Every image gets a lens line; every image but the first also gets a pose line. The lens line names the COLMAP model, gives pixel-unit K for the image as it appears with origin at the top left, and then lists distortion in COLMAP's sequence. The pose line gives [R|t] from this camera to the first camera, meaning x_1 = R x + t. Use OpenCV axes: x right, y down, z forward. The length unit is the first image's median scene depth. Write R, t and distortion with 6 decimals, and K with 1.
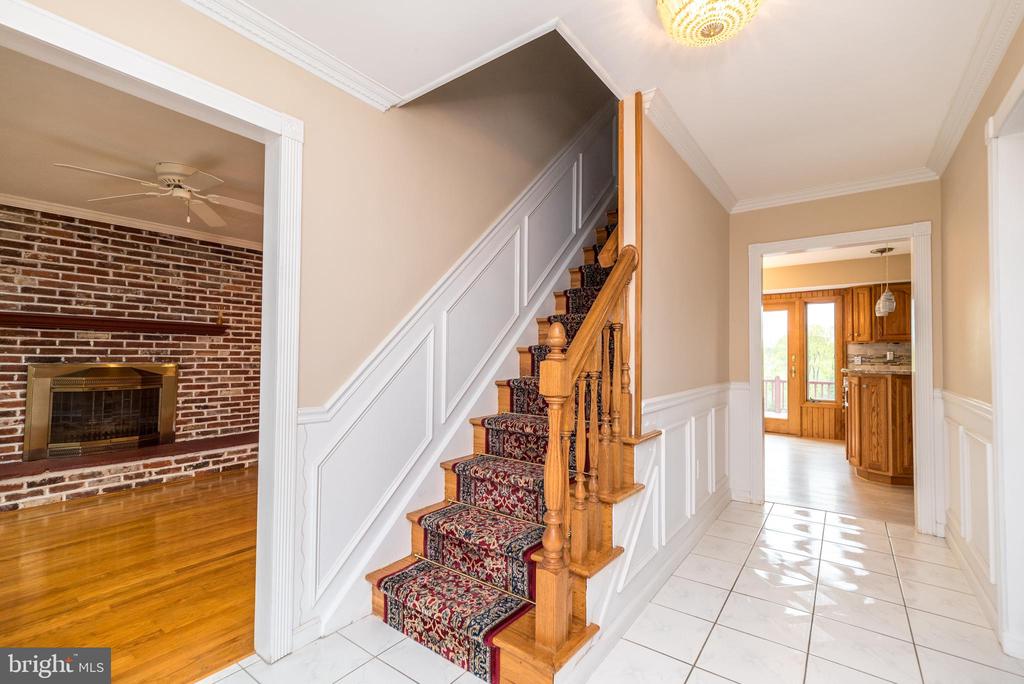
lens RADIAL K [[440.7, 0, 513.6], [0, 440.7, 344.8], [0, 0, 1]] dist [0.001818, -0.000570]
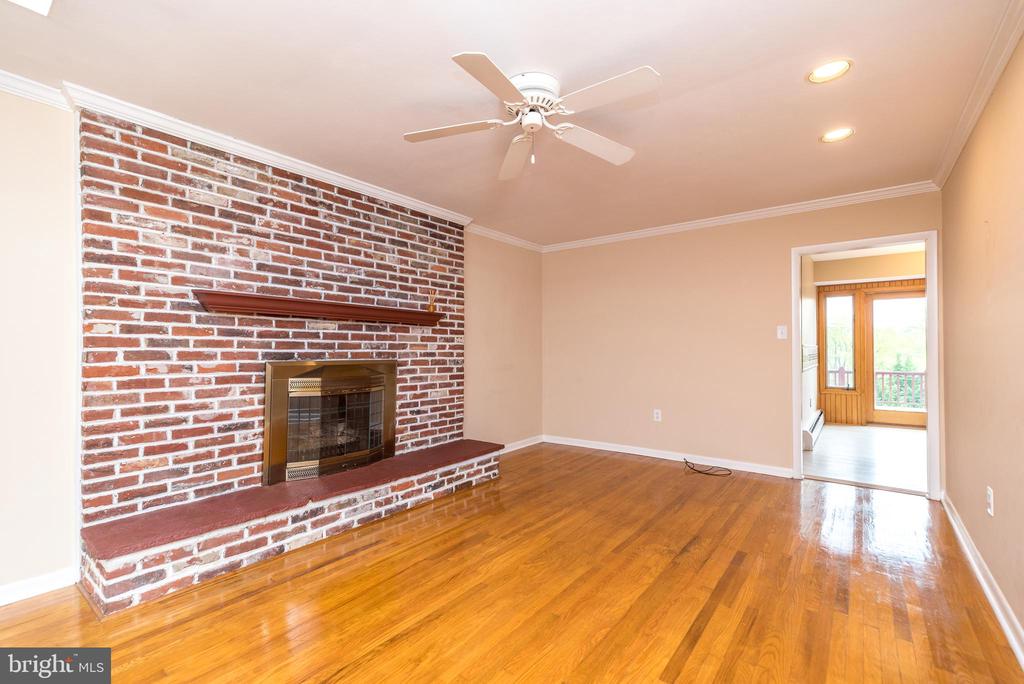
lens RADIAL K [[440.7, 0, 513.6], [0, 440.7, 344.8], [0, 0, 1]] dist [0.001818, -0.000570]
pose [[0.999395, -0.008715, -0.033684, -0.525519], [0.009149, 0.999877, 0.012750, 0.006407], [0.033569, -0.013050, 0.999351, 0.193649]]
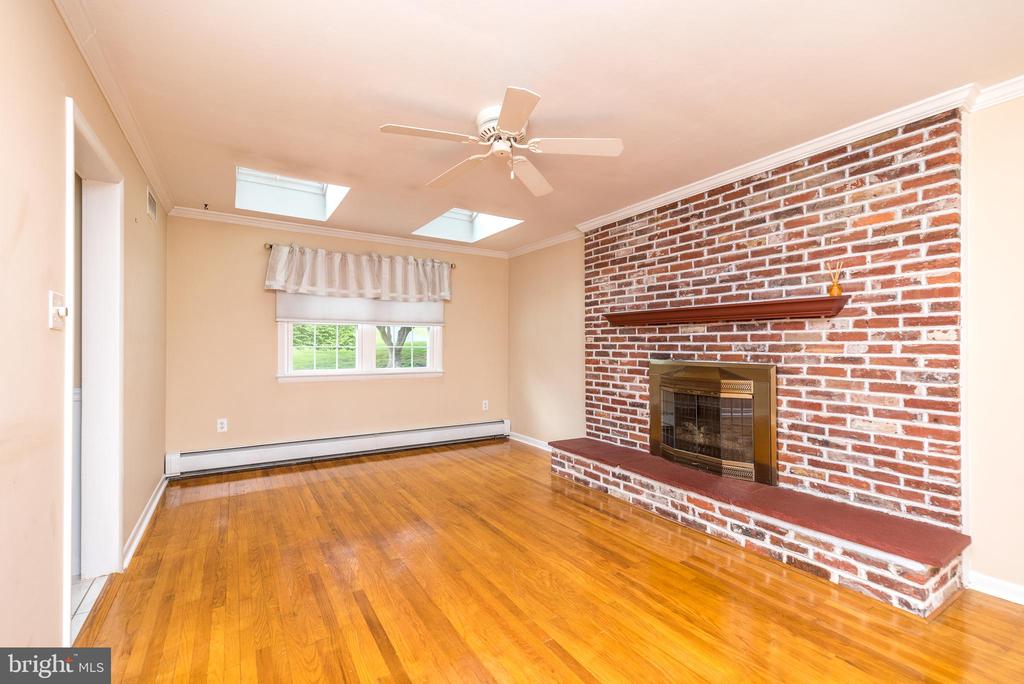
lens RADIAL K [[440.7, 0, 513.6], [0, 440.7, 344.8], [0, 0, 1]] dist [0.001818, -0.000570]
pose [[-0.366952, -0.012459, -0.930156, -0.019130], [0.019521, 0.999587, -0.021090, 0.019287], [0.930035, -0.025896, -0.366558, 0.897022]]
